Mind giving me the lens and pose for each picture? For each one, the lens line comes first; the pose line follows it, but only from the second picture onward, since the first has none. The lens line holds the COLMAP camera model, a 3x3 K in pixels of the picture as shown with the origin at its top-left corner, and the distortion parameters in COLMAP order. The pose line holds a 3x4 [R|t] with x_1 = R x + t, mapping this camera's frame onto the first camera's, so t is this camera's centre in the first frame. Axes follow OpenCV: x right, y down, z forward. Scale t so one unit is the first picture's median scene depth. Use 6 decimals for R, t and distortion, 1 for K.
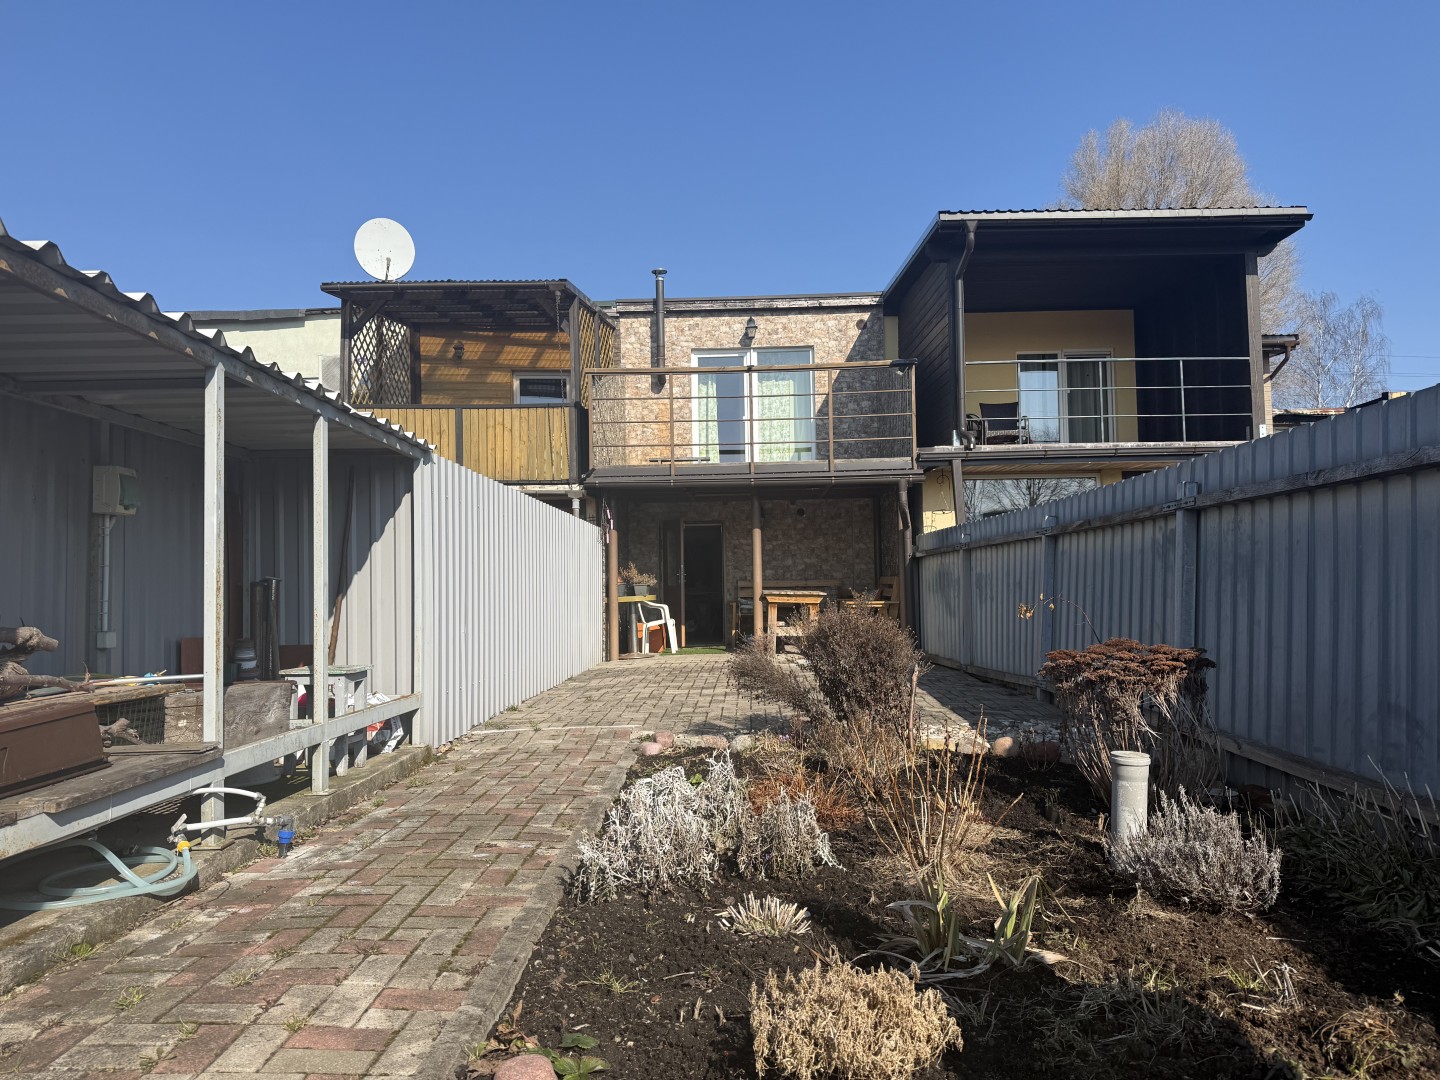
lens RADIAL K [[1007.2, 0, 721.2], [0, 1007.2, 541.9], [0, 0, 1]] dist [0.000187, -0.000588]
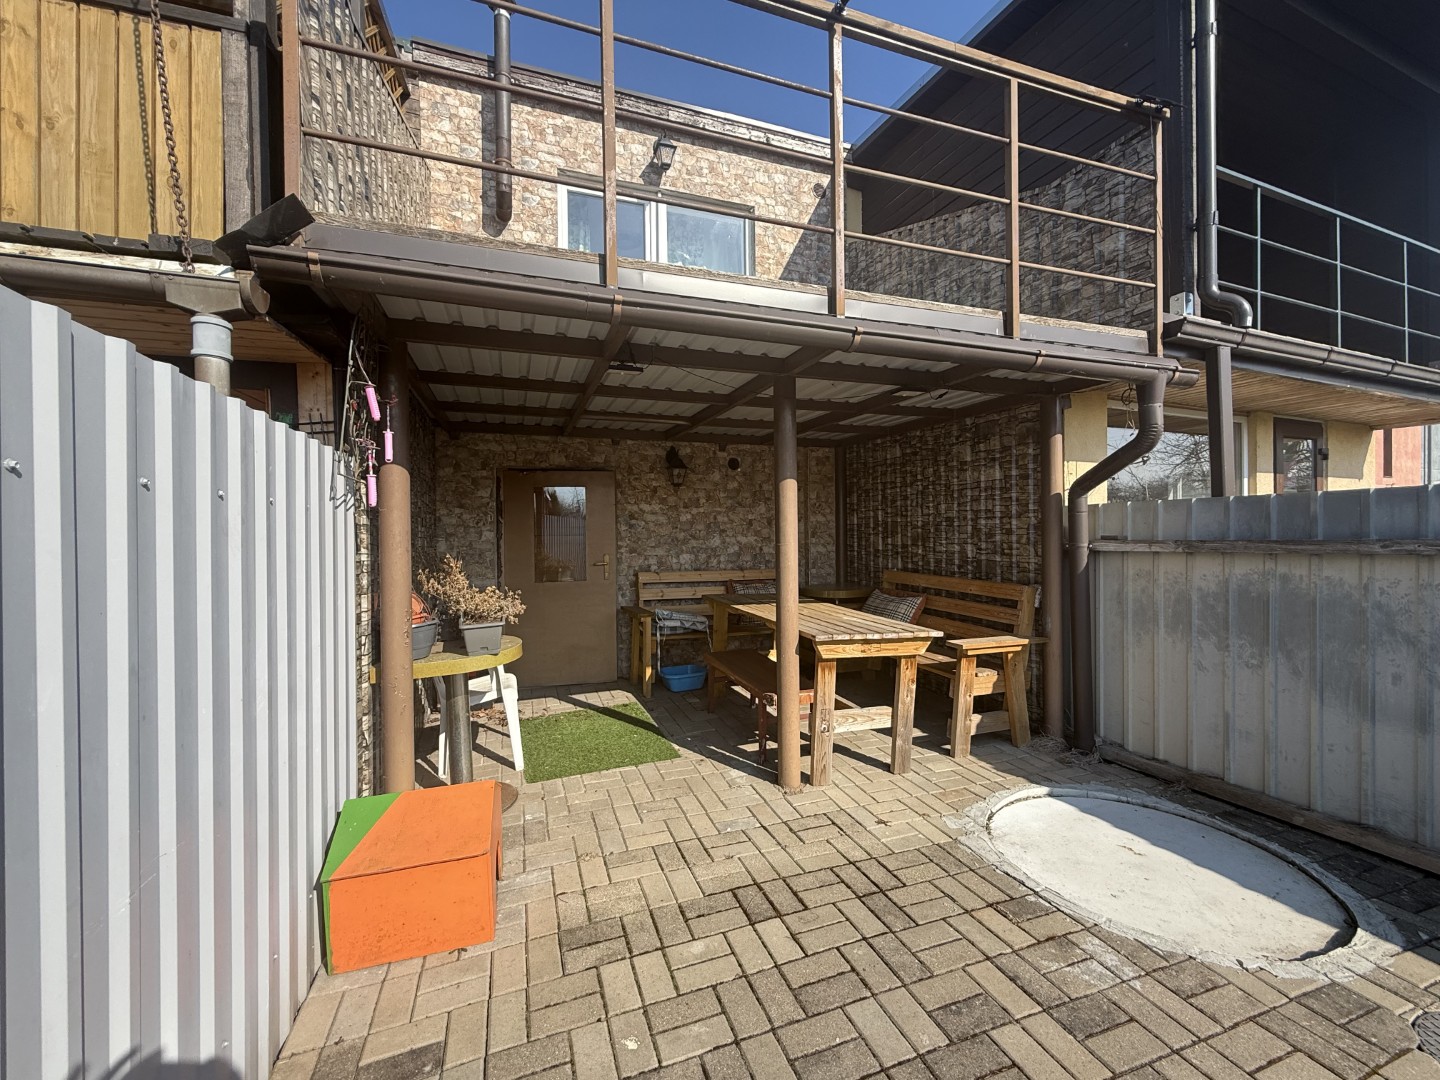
lens RADIAL K [[575.3, 0, 714.2], [0, 575.3, 535.7], [0, 0, 1]] dist [-0.000804, -0.000028]
pose [[0.930157, 0.007007, 0.367095, -0.066832], [-0.025403, 0.998650, 0.045307, -0.000165], [-0.366282, -0.051468, 0.929079, 0.661449]]
